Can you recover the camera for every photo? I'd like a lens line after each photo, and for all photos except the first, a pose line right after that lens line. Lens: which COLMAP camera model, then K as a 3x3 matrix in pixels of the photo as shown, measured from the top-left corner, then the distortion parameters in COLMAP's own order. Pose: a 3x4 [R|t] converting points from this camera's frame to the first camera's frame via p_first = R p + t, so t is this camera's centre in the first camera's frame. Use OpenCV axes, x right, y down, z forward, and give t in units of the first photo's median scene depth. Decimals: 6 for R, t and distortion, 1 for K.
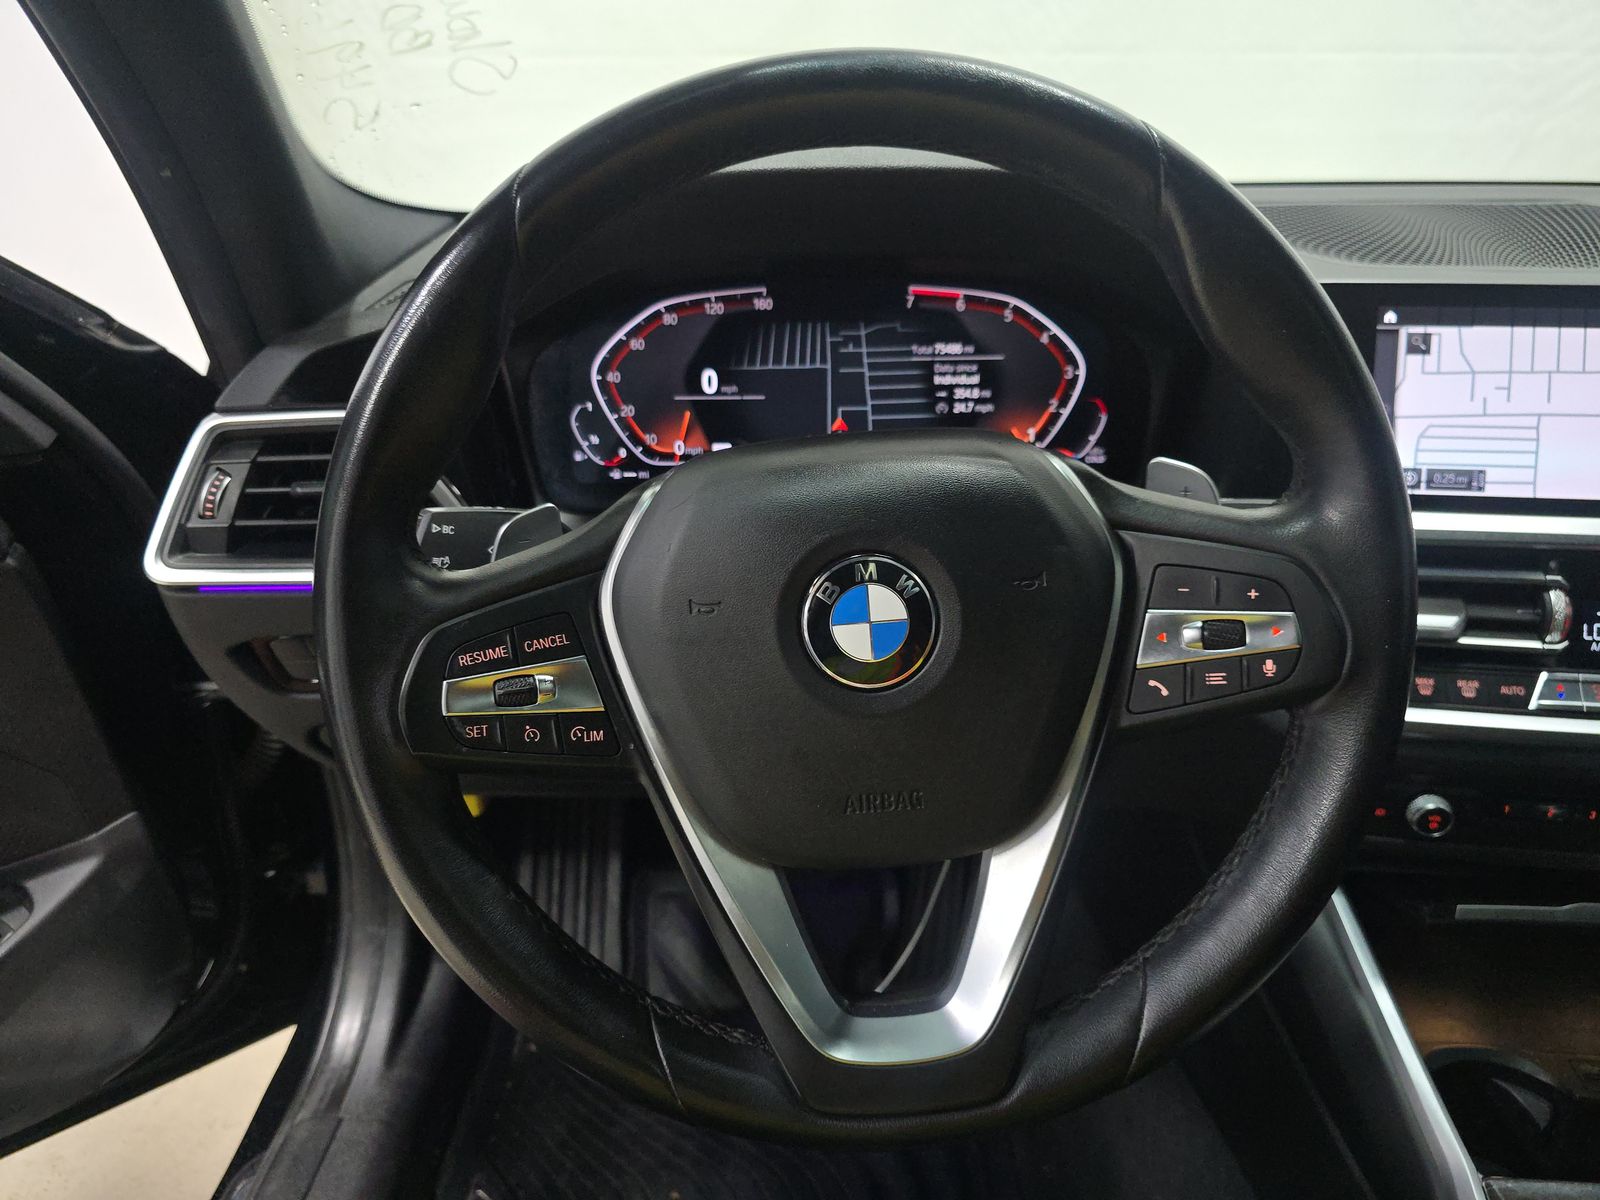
lens RADIAL K [[1075.1, 0, 800.5], [0, 1075.1, 590.1], [0, 0, 1]] dist [0.051415, -0.044367]
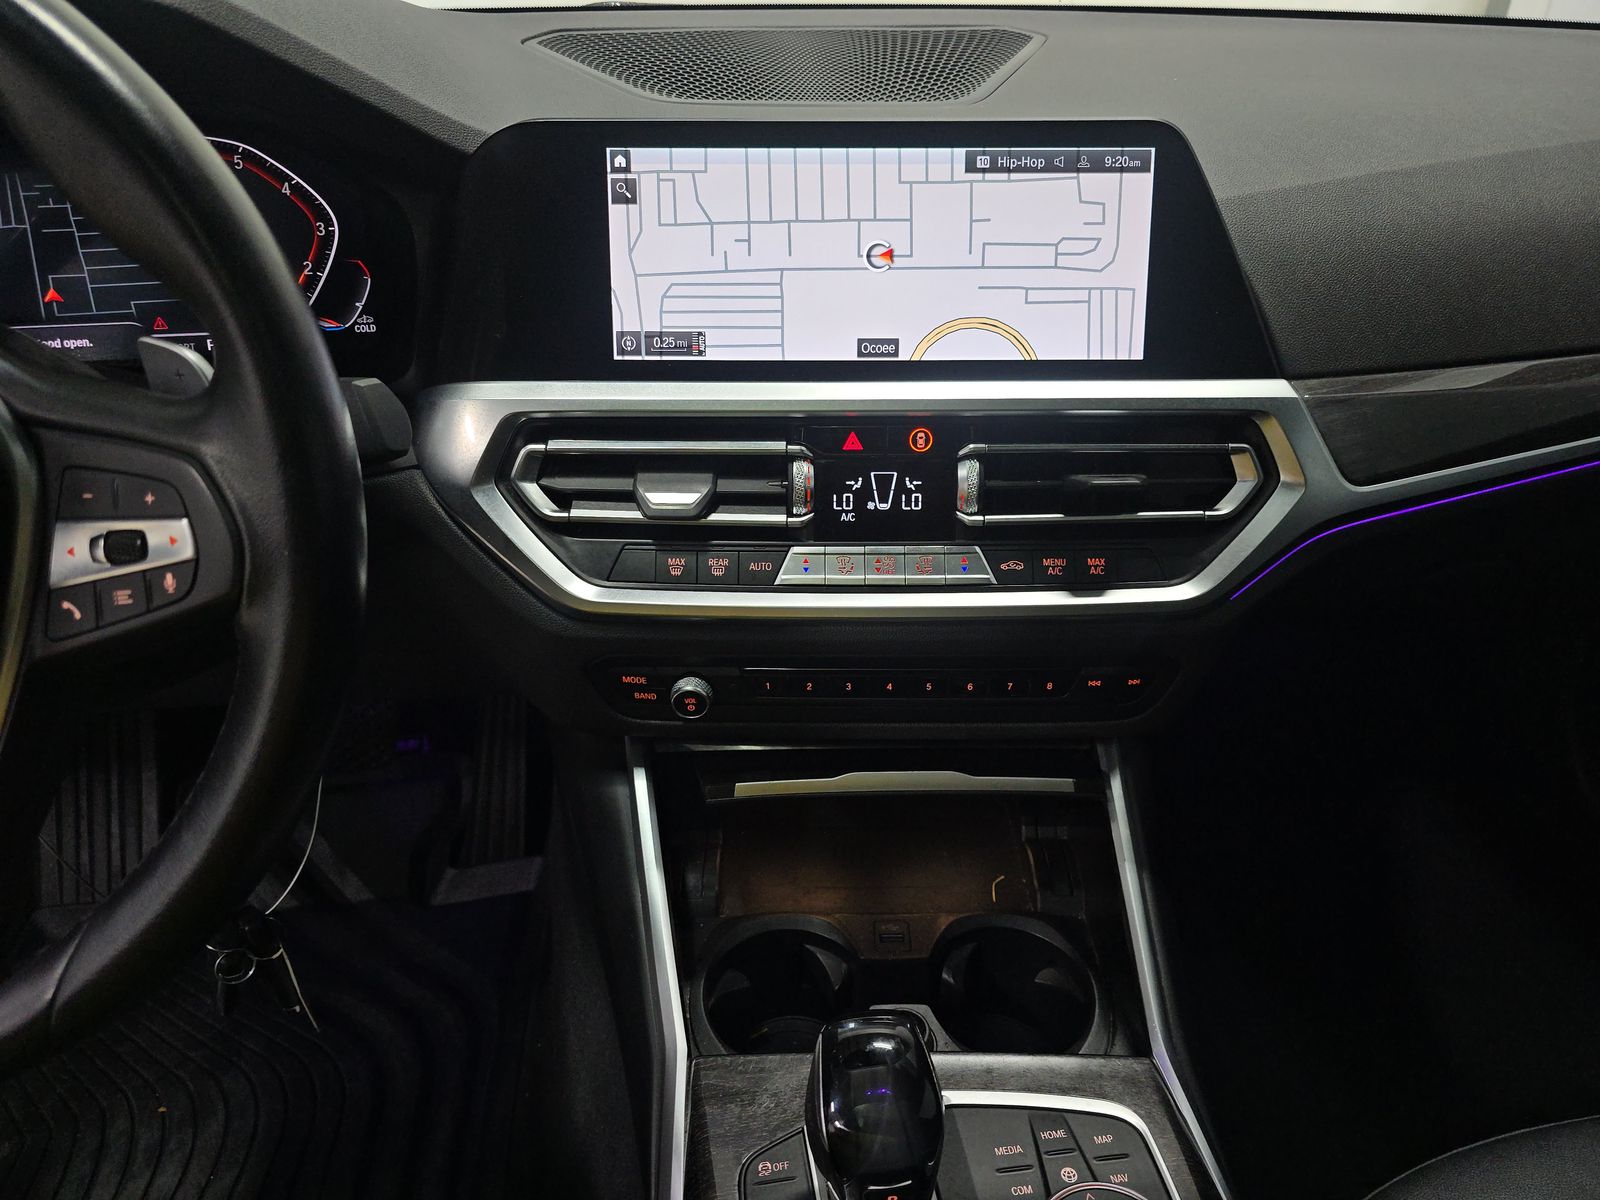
lens RADIAL K [[1069.2, 0, 800.0], [0, 1069.2, 600.0], [0, 0, 1]] dist [-0.005480, 0.000979]
pose [[0.992150, -0.057148, 0.111233, 0.579672], [0.041143, 0.989125, 0.141205, -0.010363], [-0.118093, -0.135520, 0.983712, 0.065439]]
